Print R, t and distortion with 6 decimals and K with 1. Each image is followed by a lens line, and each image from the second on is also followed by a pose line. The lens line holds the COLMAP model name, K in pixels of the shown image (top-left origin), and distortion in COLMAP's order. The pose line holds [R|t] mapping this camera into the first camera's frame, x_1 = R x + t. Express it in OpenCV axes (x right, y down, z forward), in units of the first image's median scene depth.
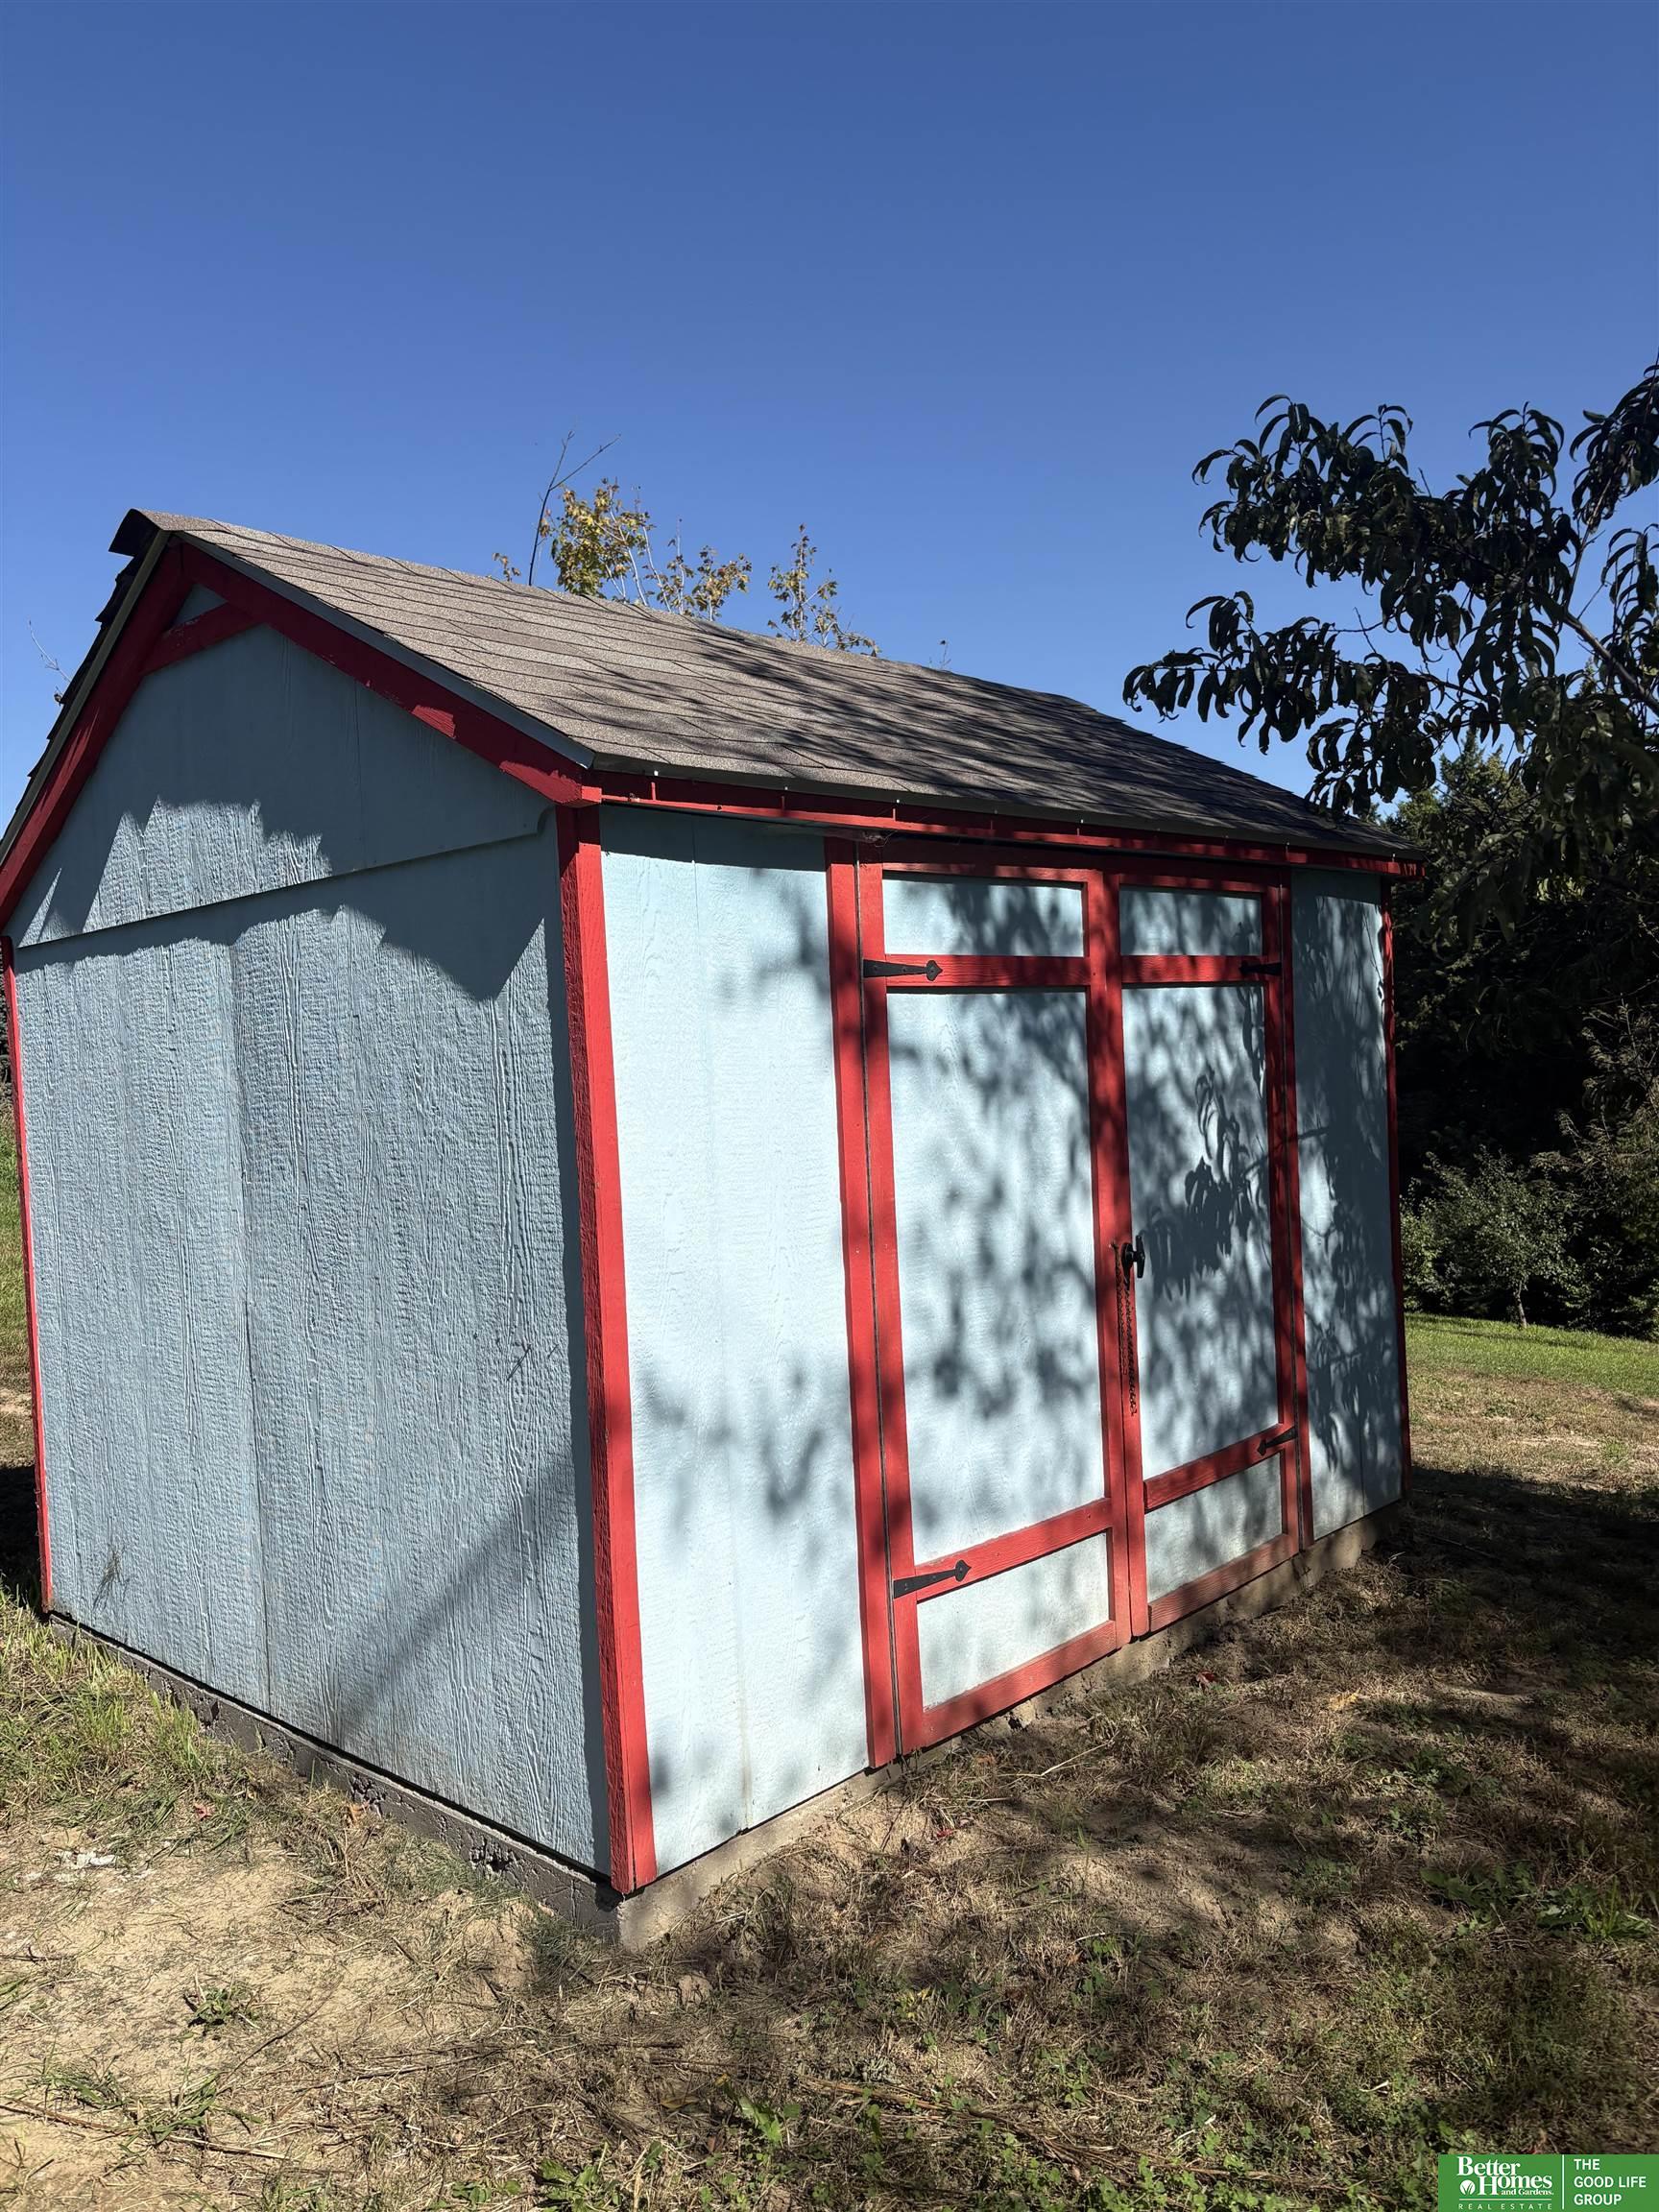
lens RADIAL K [[1671.9, 0, 825.8], [0, 1671.9, 1106.7], [0, 0, 1]] dist [0.003935, 0.000491]
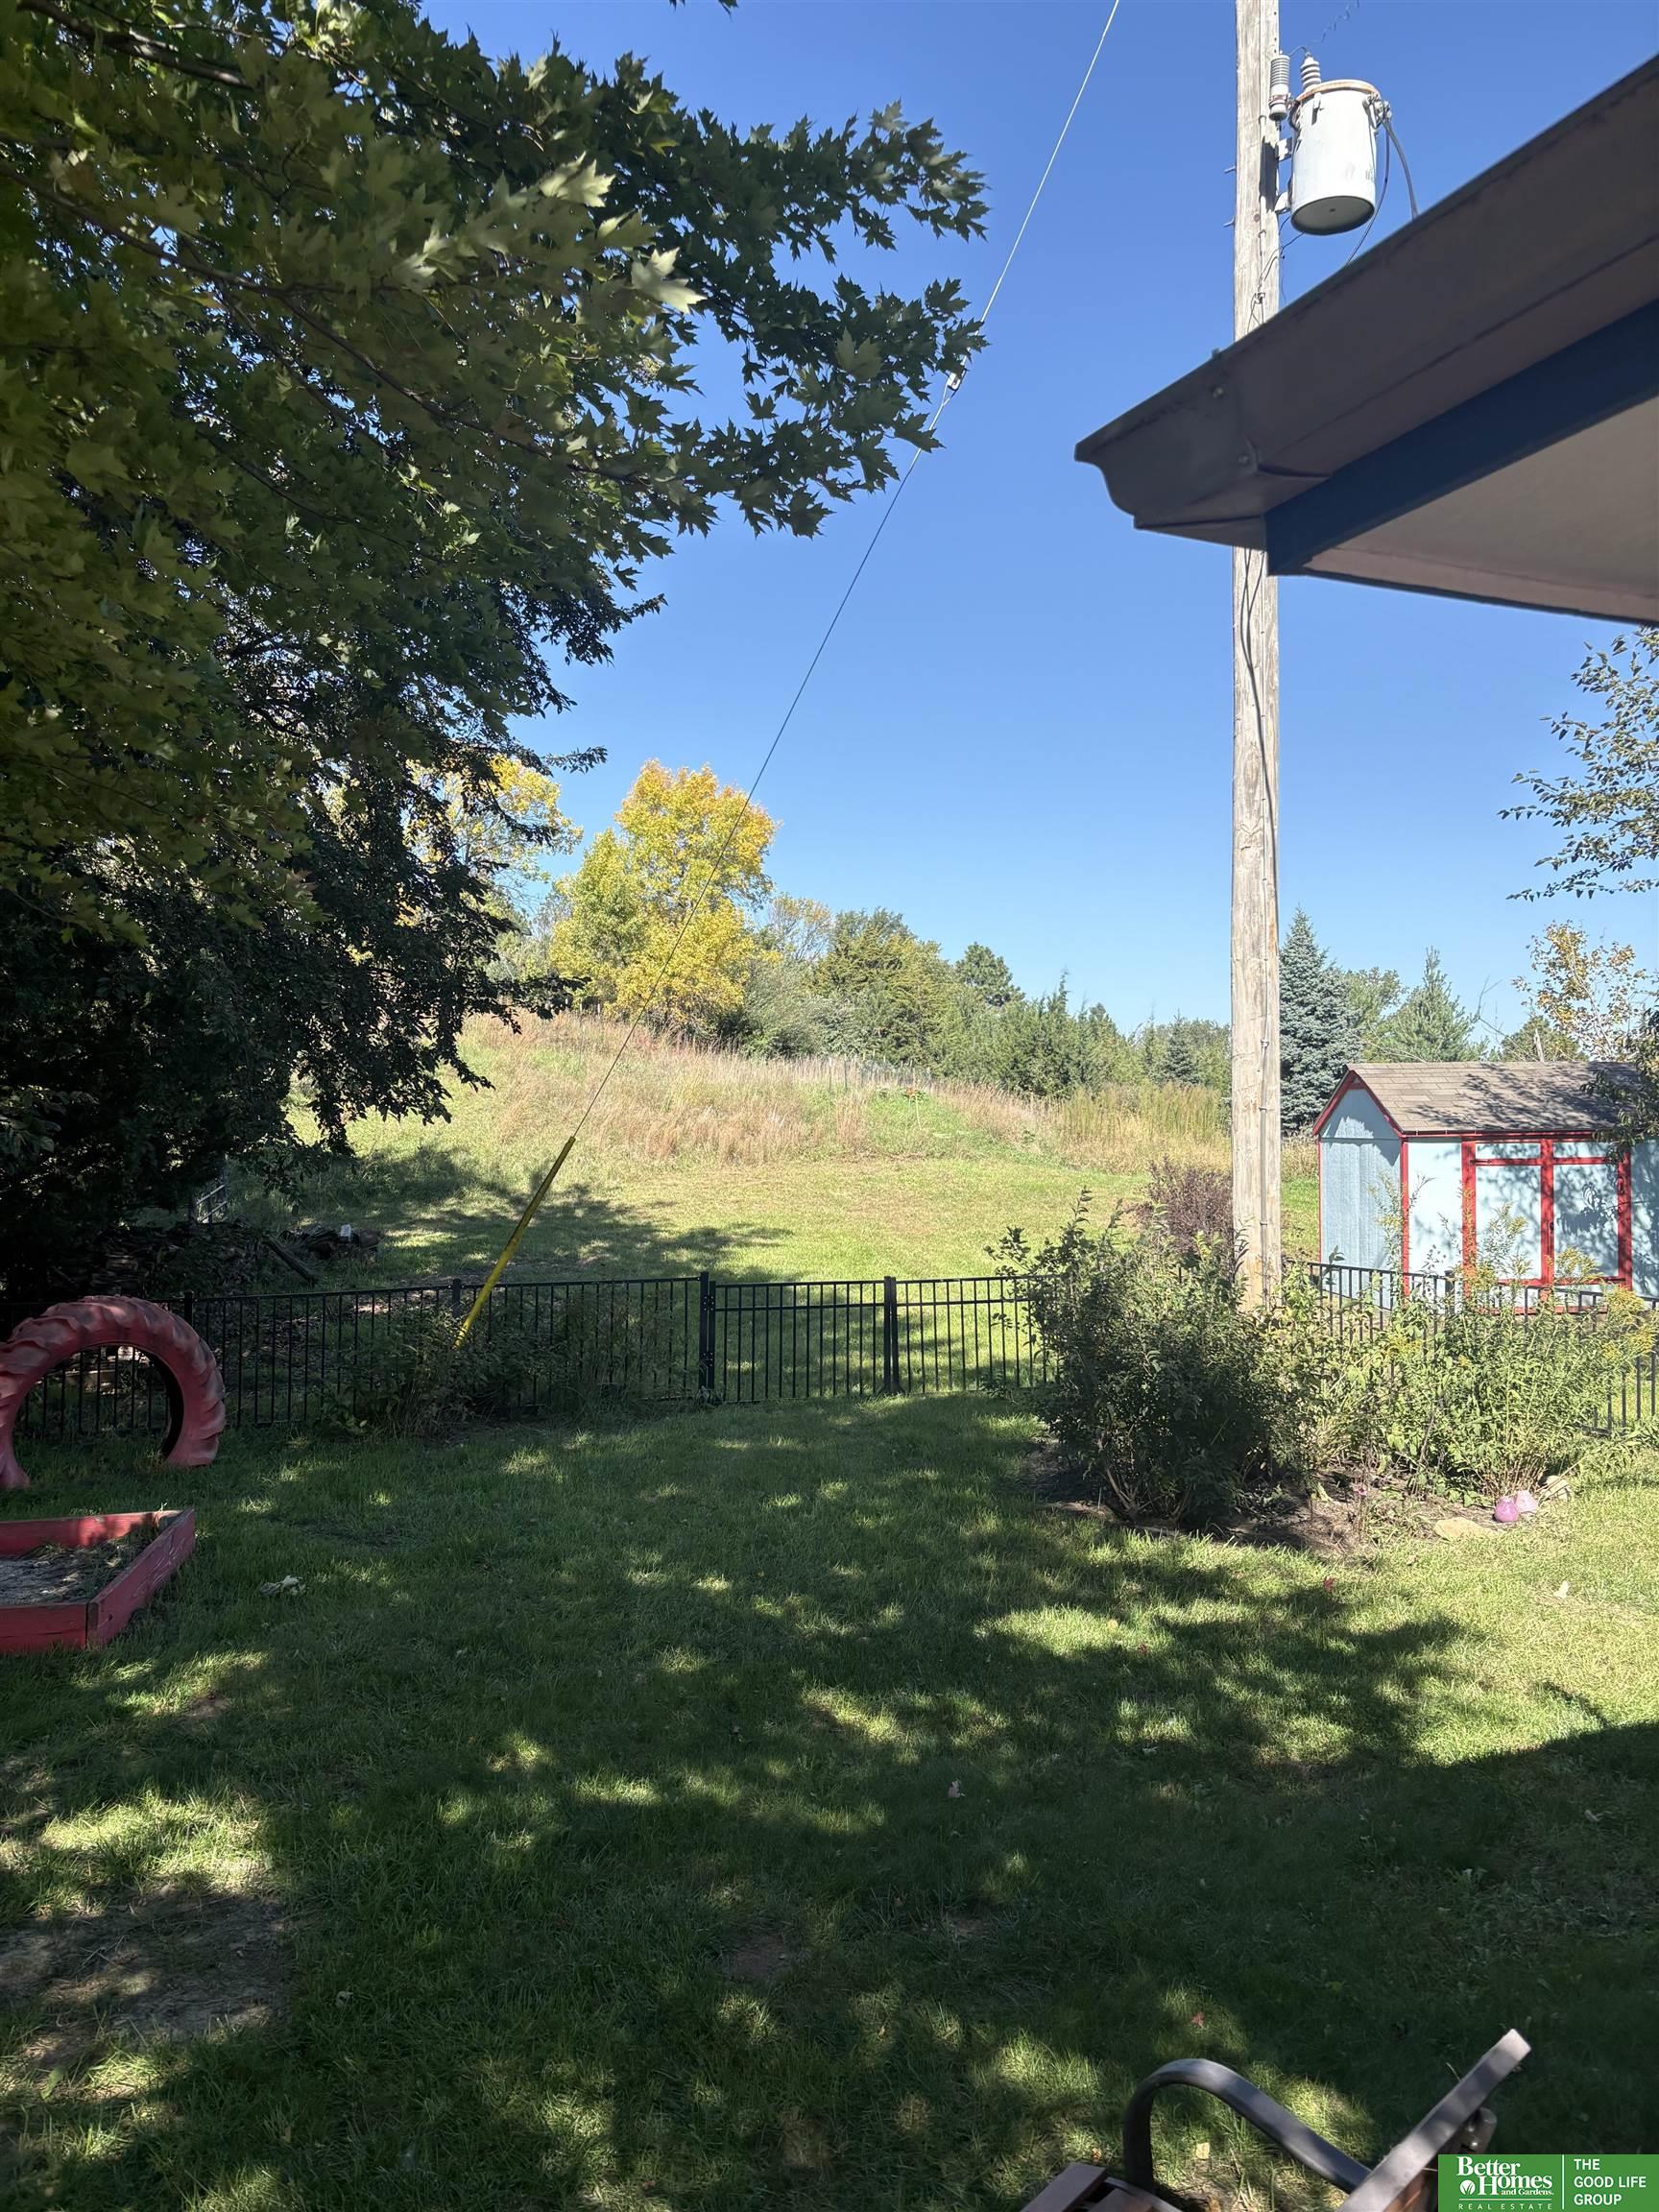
lens RADIAL K [[1671.9, 0, 826.5], [0, 1671.9, 1105.6], [0, 0, 1]] dist [0.003935, 0.000491]
pose [[0.746439, 0.047352, -0.663767, 1.823847], [-0.051389, 0.998588, 0.013448, -0.201619], [0.663467, 0.024072, 0.747819, -3.931935]]
